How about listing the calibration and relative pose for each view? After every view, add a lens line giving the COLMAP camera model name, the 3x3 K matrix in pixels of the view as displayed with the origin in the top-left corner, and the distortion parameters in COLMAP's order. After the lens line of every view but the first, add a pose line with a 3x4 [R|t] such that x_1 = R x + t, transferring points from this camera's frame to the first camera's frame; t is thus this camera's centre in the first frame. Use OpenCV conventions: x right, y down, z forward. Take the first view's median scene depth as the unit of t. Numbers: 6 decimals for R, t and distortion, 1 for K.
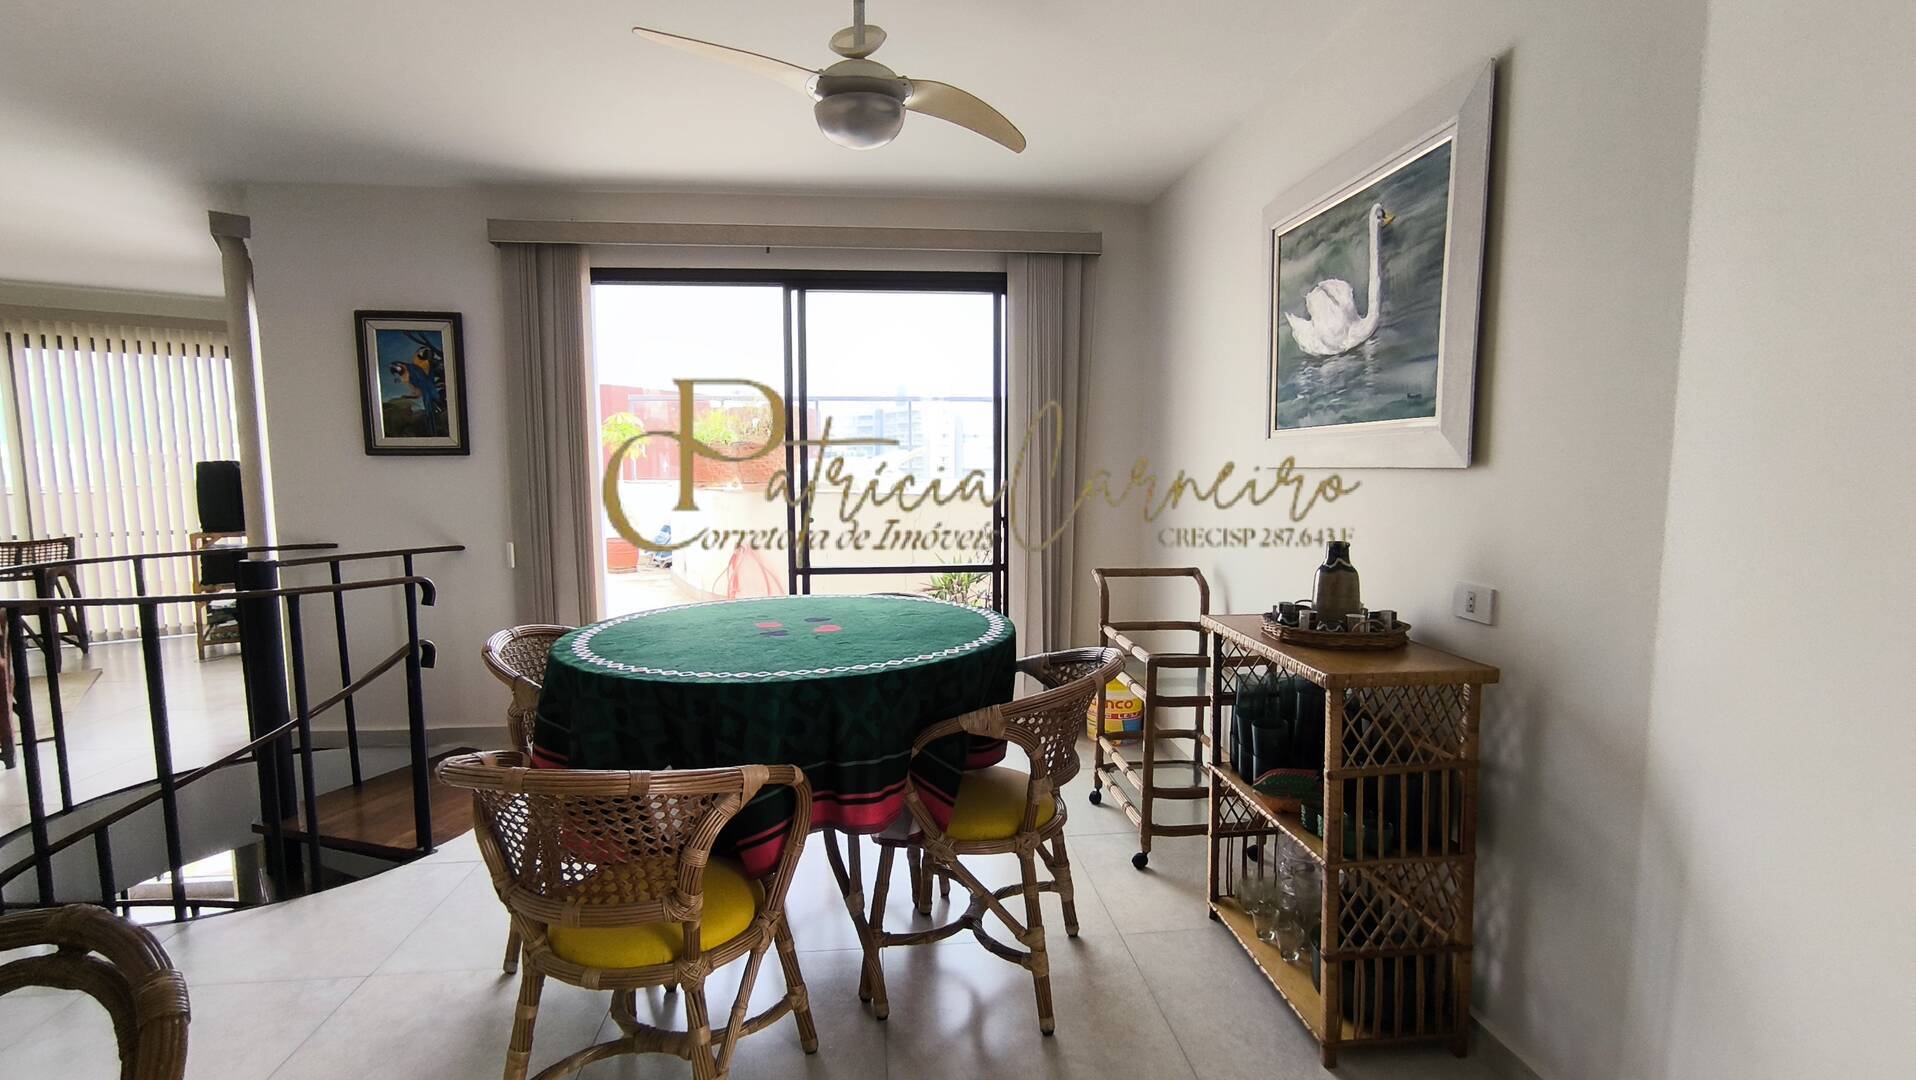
lens RADIAL K [[886.8, 0, 958.5], [0, 886.8, 548.4], [0, 0, 1]] dist [-0.002756, 0.006498]
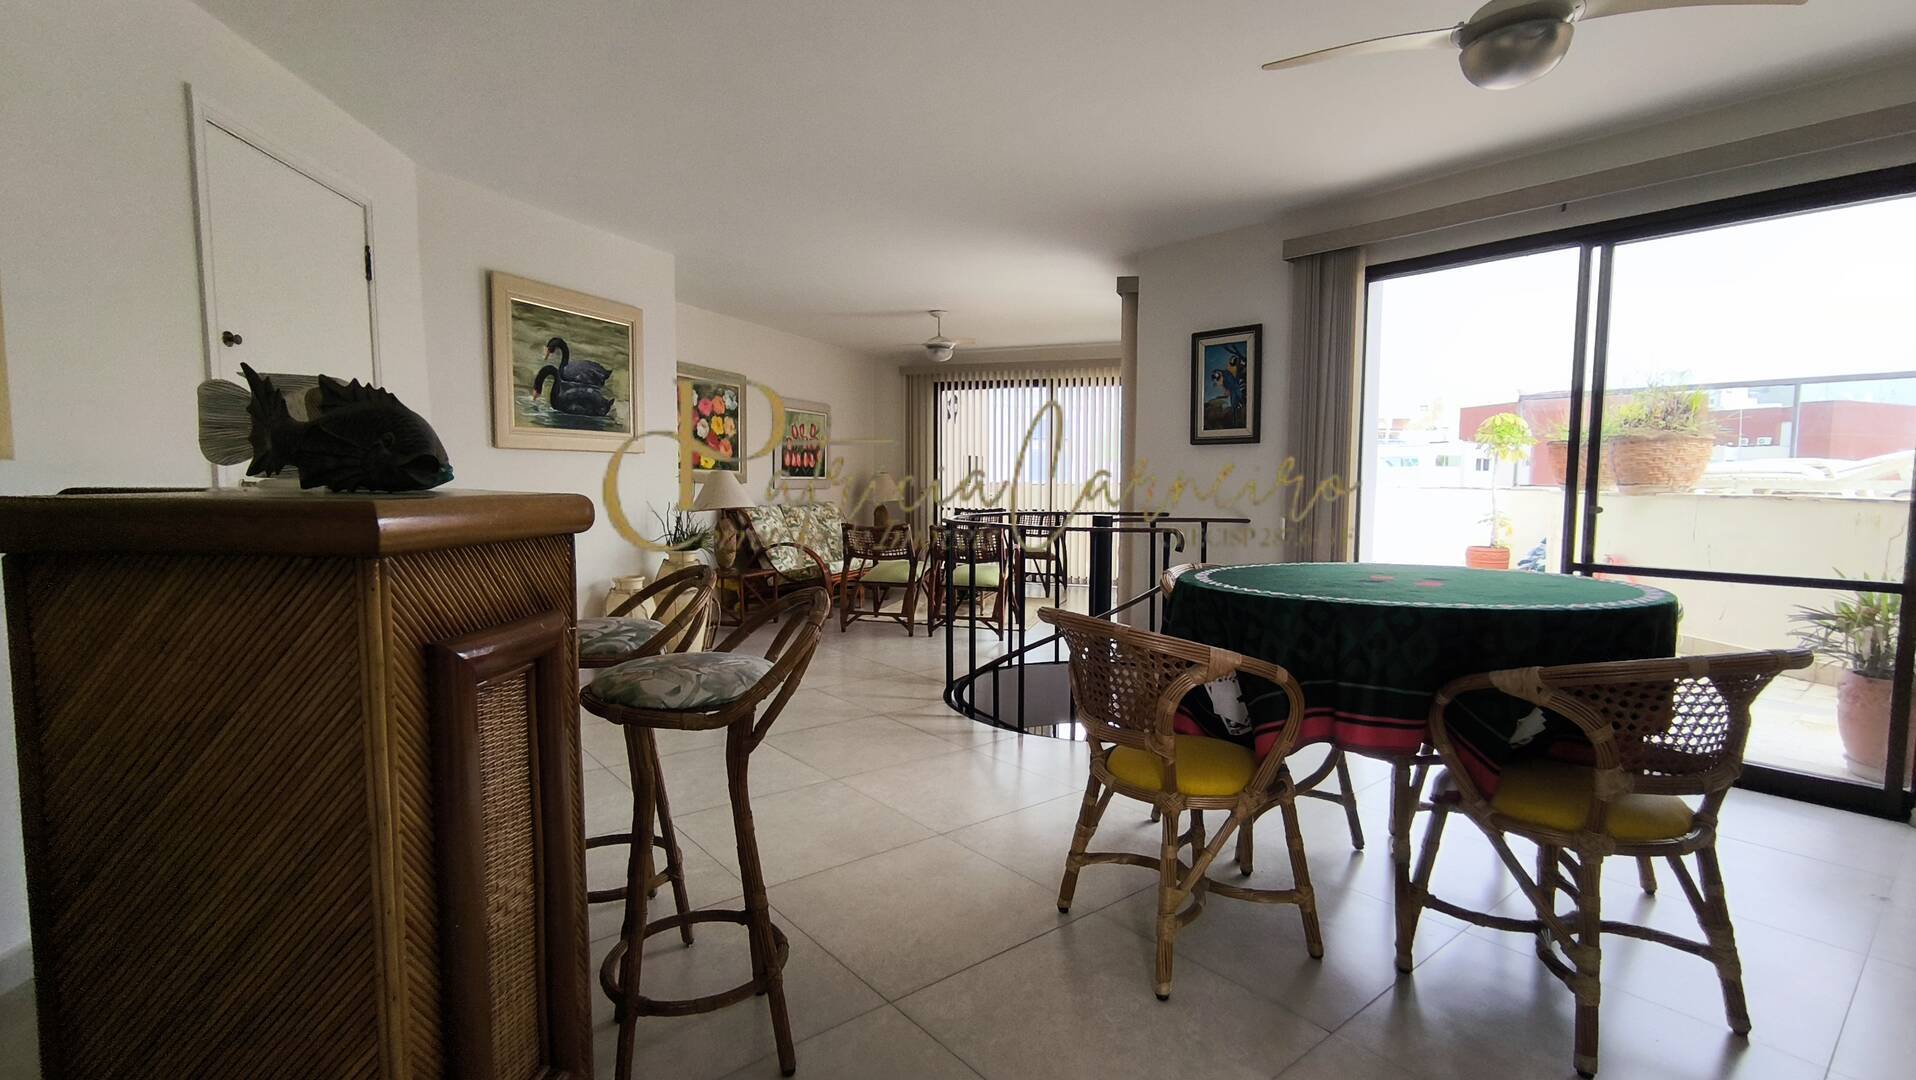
lens RADIAL K [[886.8, 0, 961.6], [0, 886.8, 536.0], [0, 0, 1]] dist [-0.002756, 0.006498]
pose [[0.569809, 0.060821, -0.819523, 0.206983], [-0.087485, 0.996080, 0.013097, 0.039792], [0.817107, 0.064233, 0.572896, -0.000427]]
